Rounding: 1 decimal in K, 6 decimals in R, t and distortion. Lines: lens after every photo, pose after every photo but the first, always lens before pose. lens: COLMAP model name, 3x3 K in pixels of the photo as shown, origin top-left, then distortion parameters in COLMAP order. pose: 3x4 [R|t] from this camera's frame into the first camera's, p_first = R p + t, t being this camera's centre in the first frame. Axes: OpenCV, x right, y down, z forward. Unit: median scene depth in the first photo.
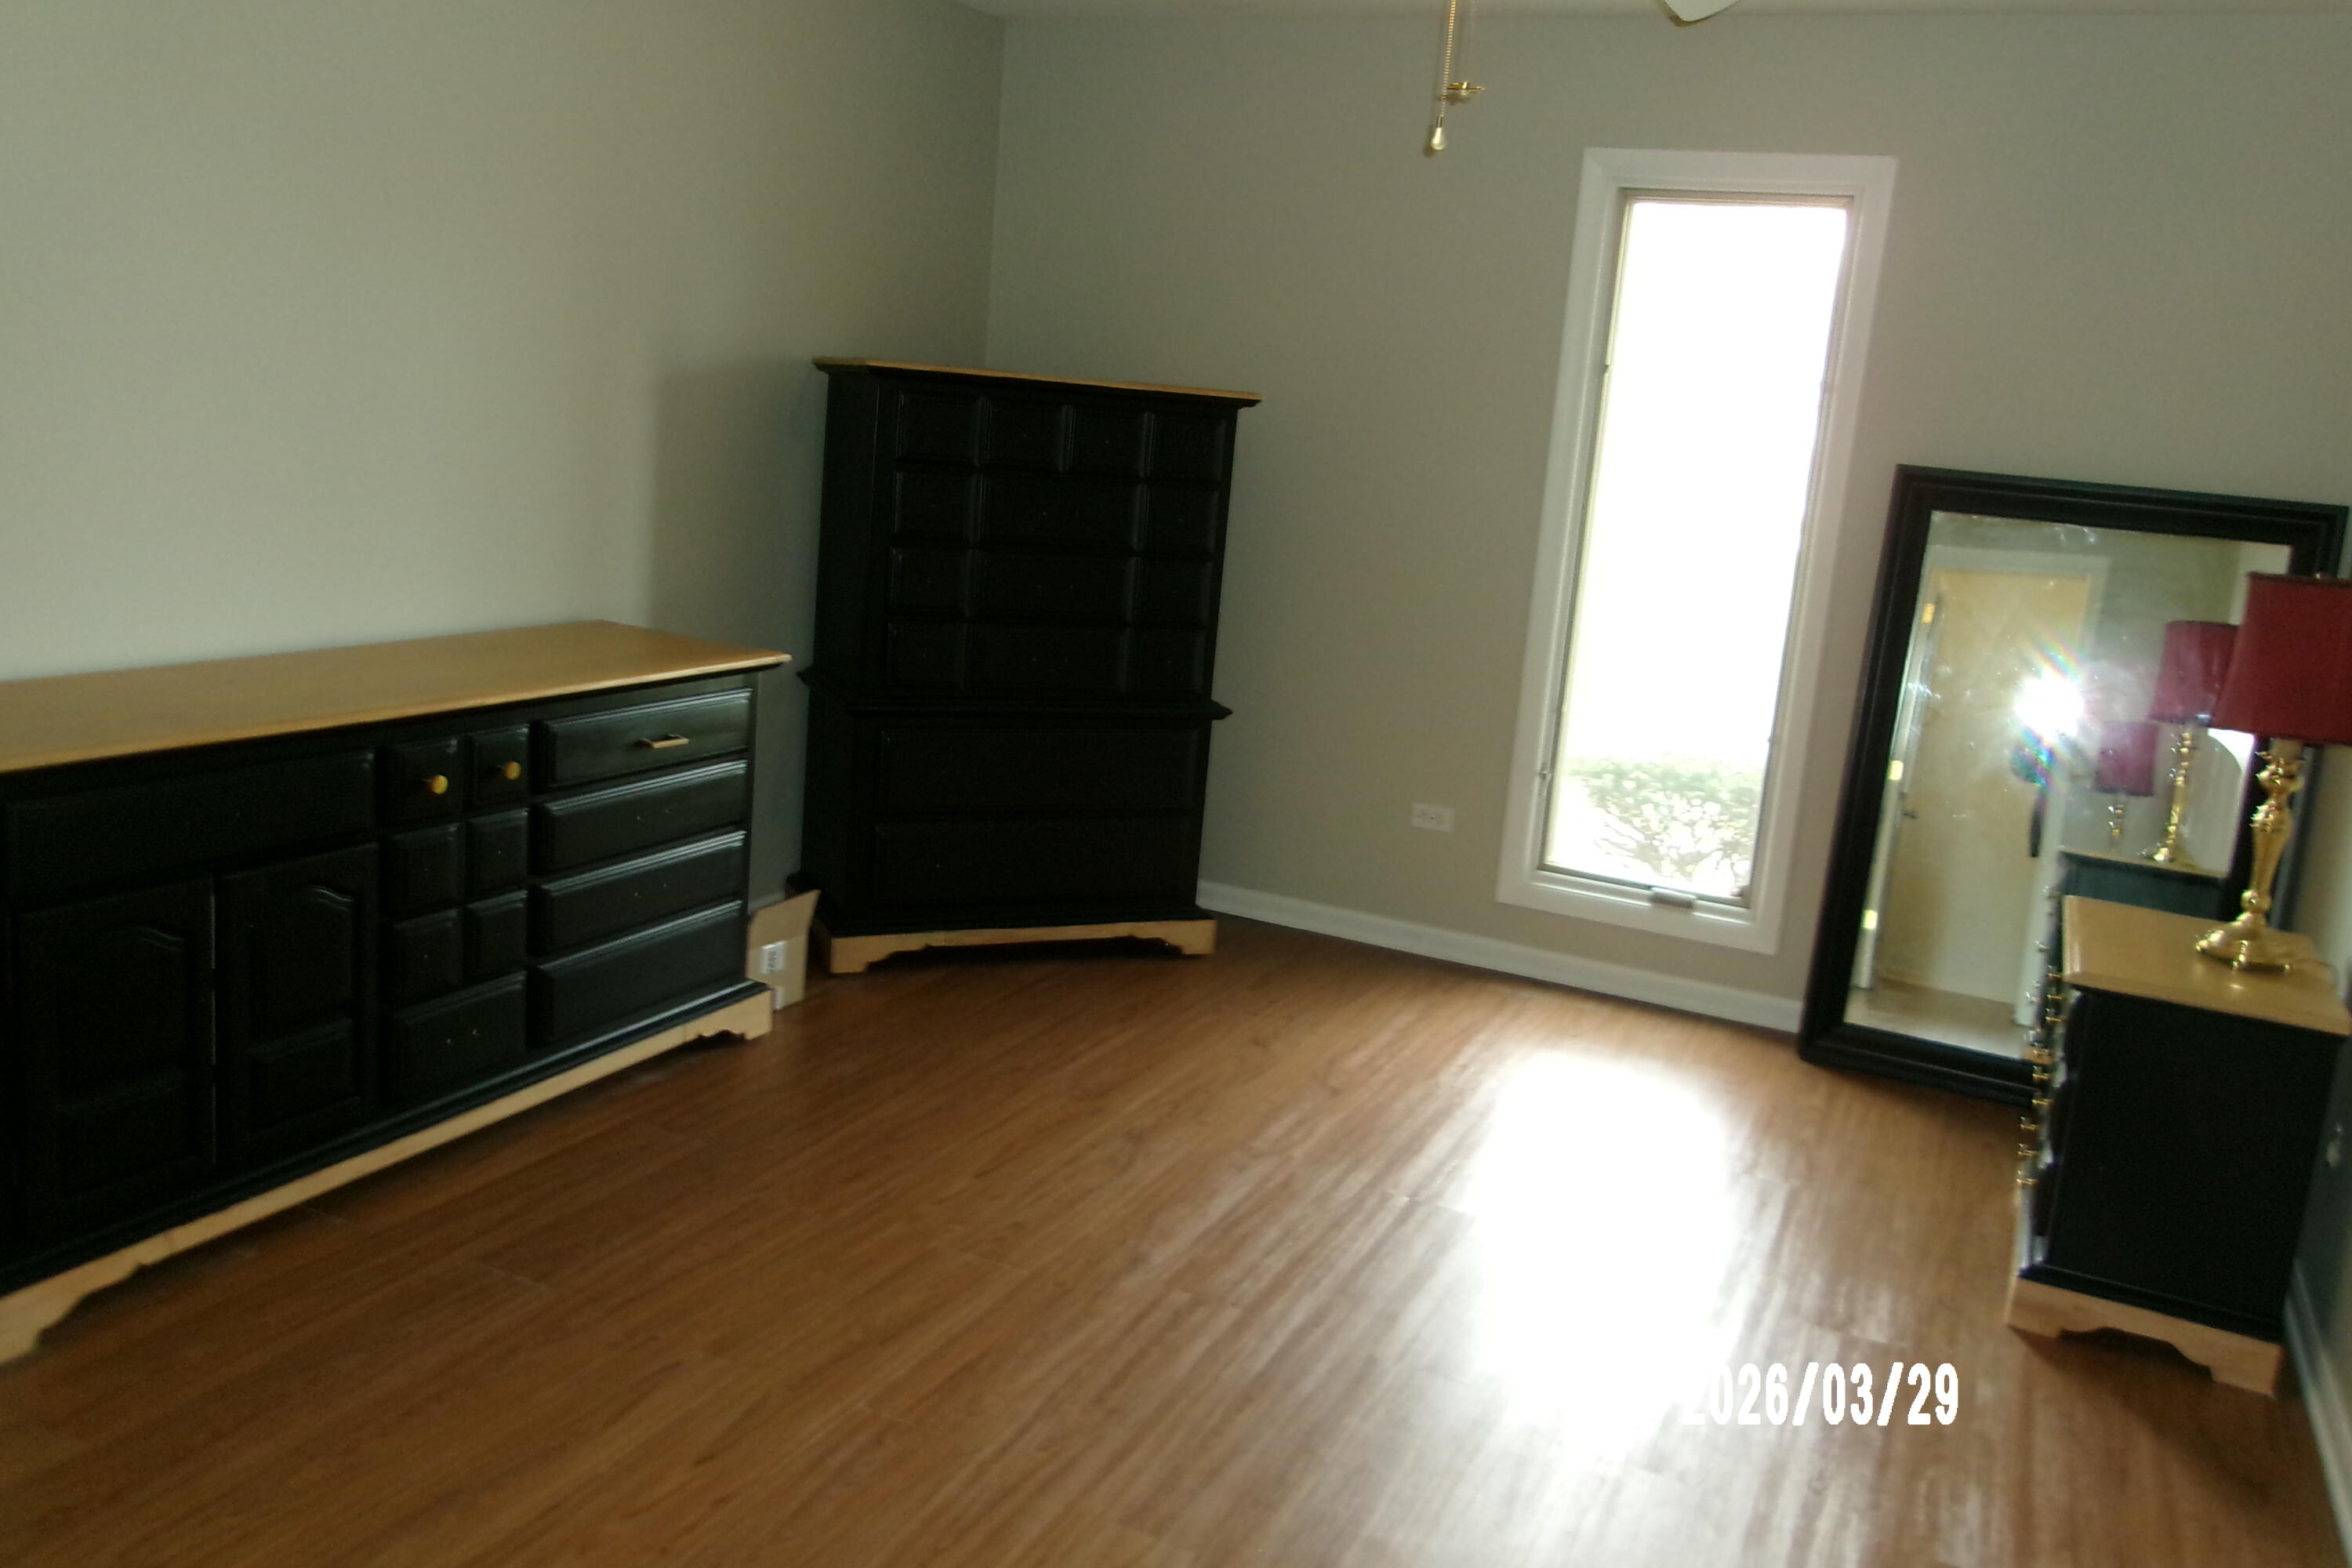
lens RADIAL K [[1805.4, 0, 1177.2], [0, 1805.4, 749.7], [0, 0, 1]] dist [-0.036814, 0.002870]
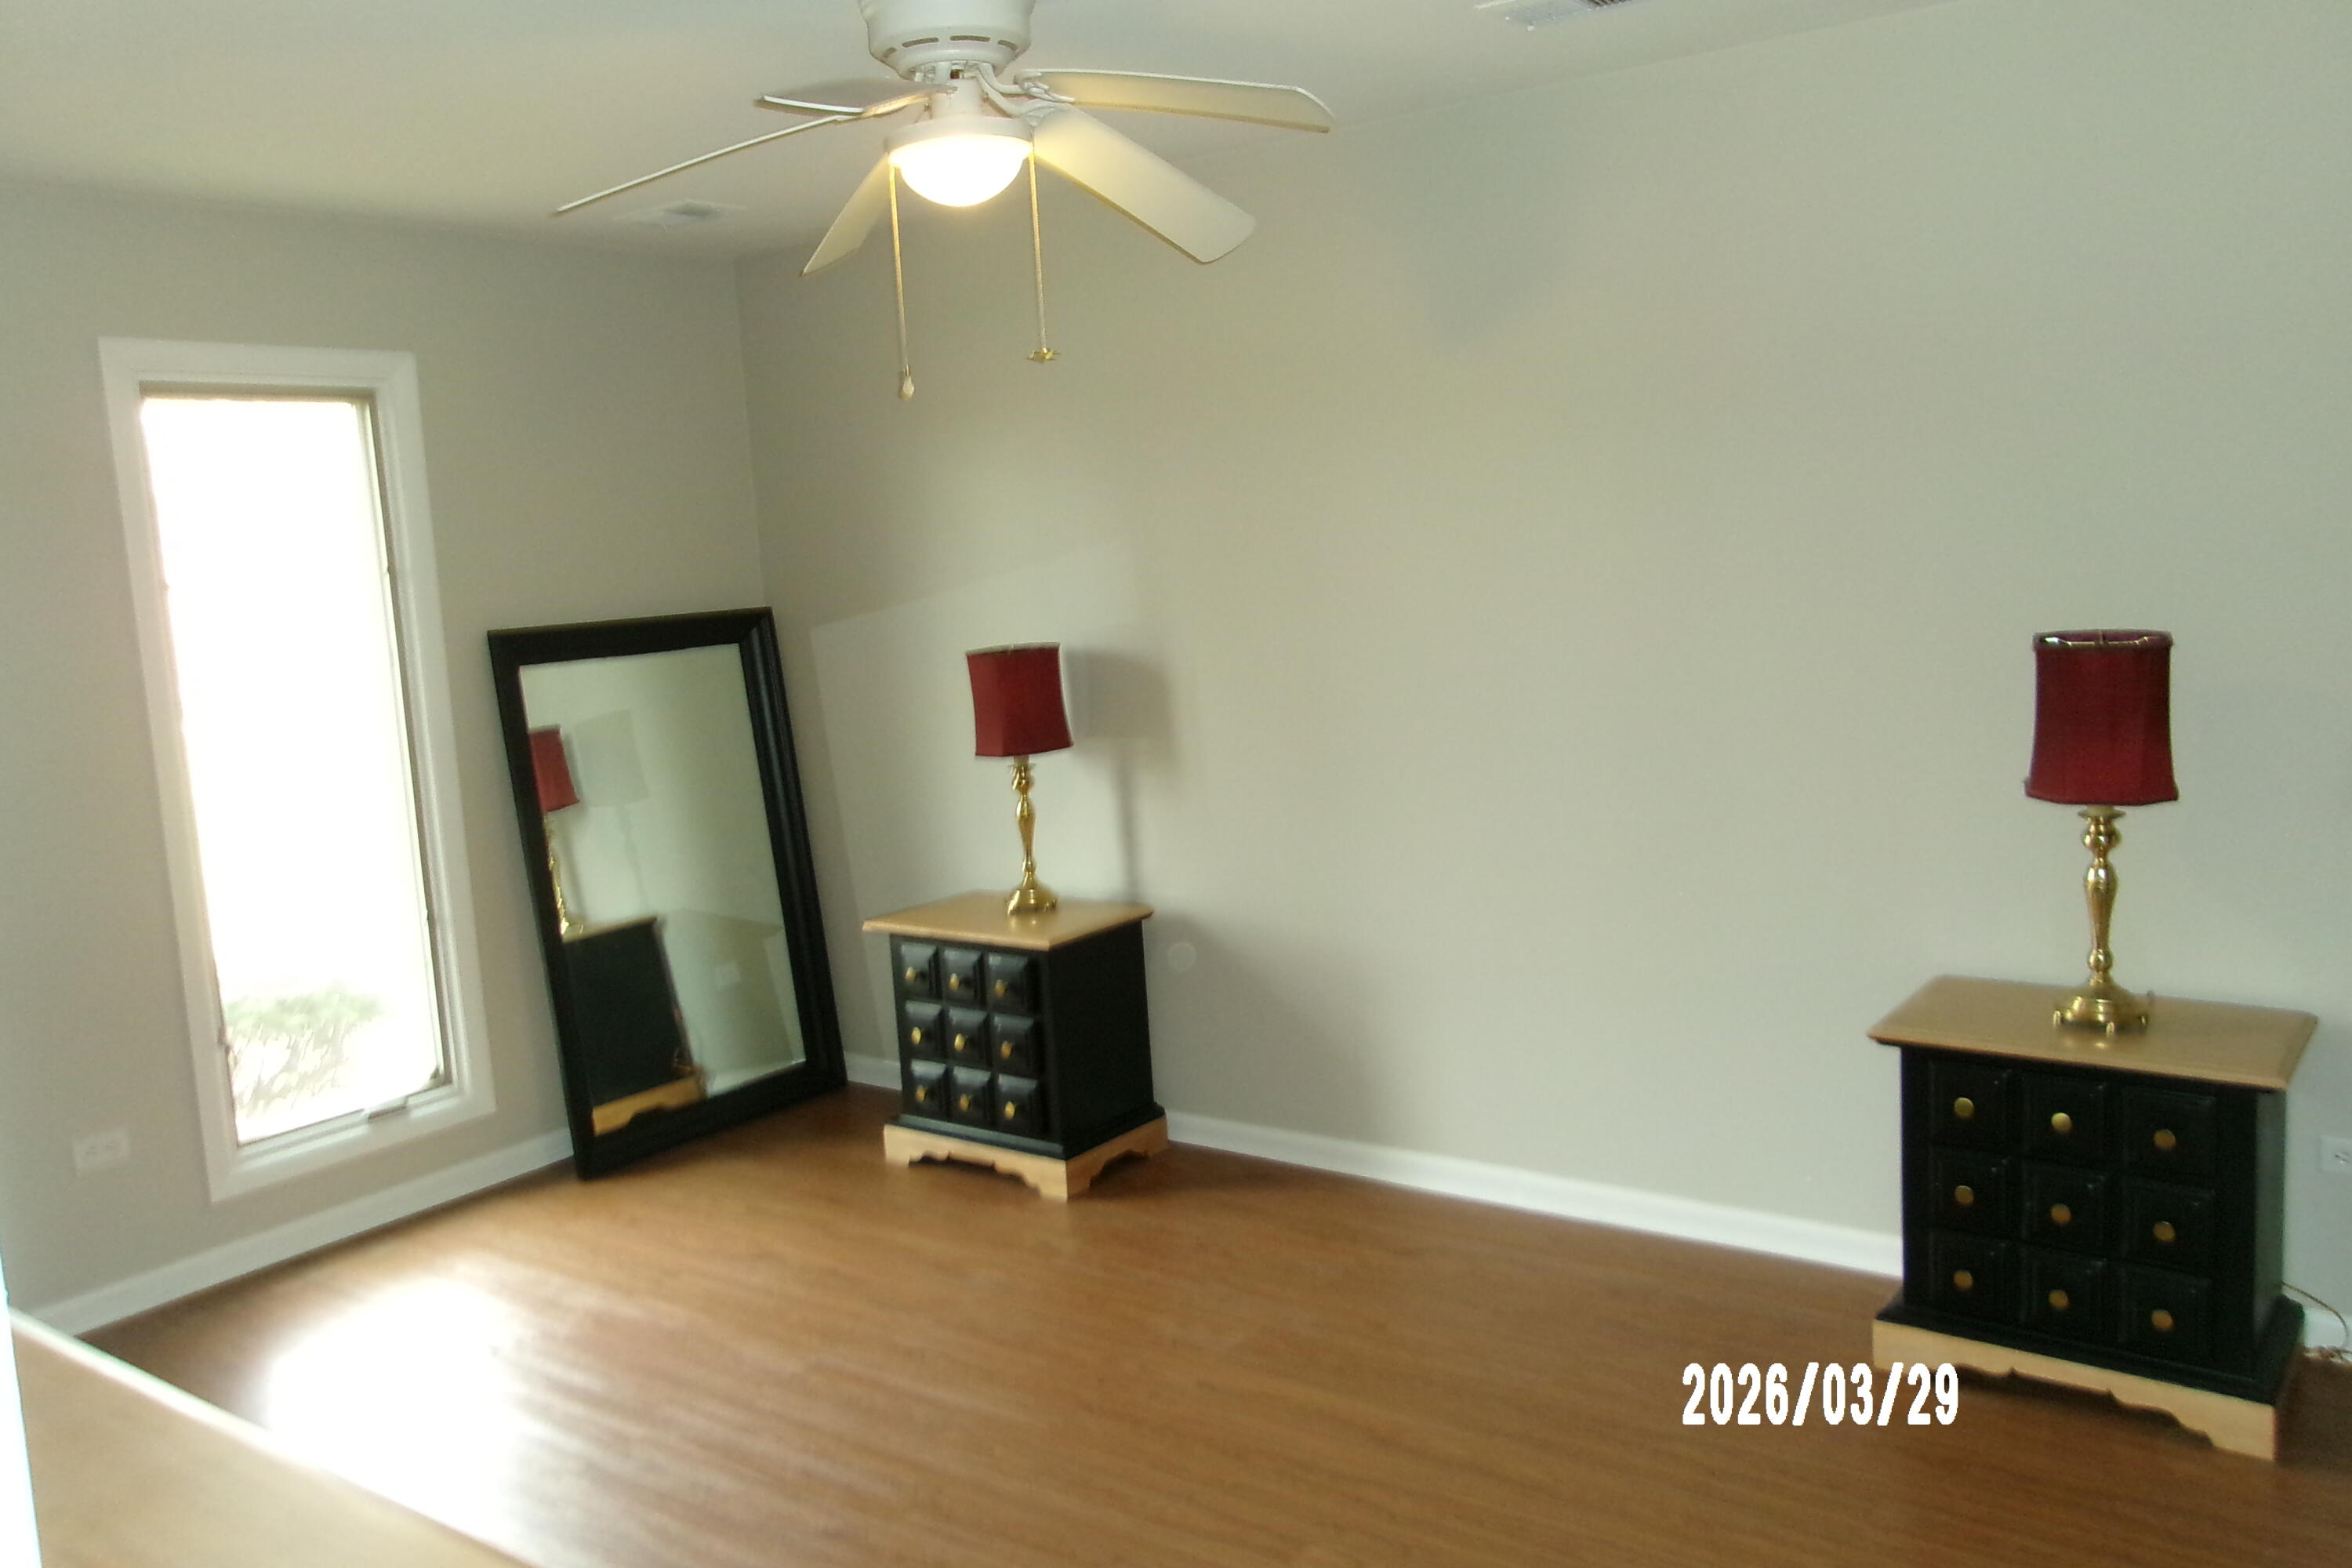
lens RADIAL K [[1805.4, 0, 1177.2], [0, 1805.4, 749.7], [0, 0, 1]] dist [-0.036814, 0.002870]
pose [[0.165938, -0.201465, 0.965337, -0.556699], [0.258425, 0.953582, 0.154589, -0.143488], [-0.951673, 0.223815, 0.210300, 0.368667]]
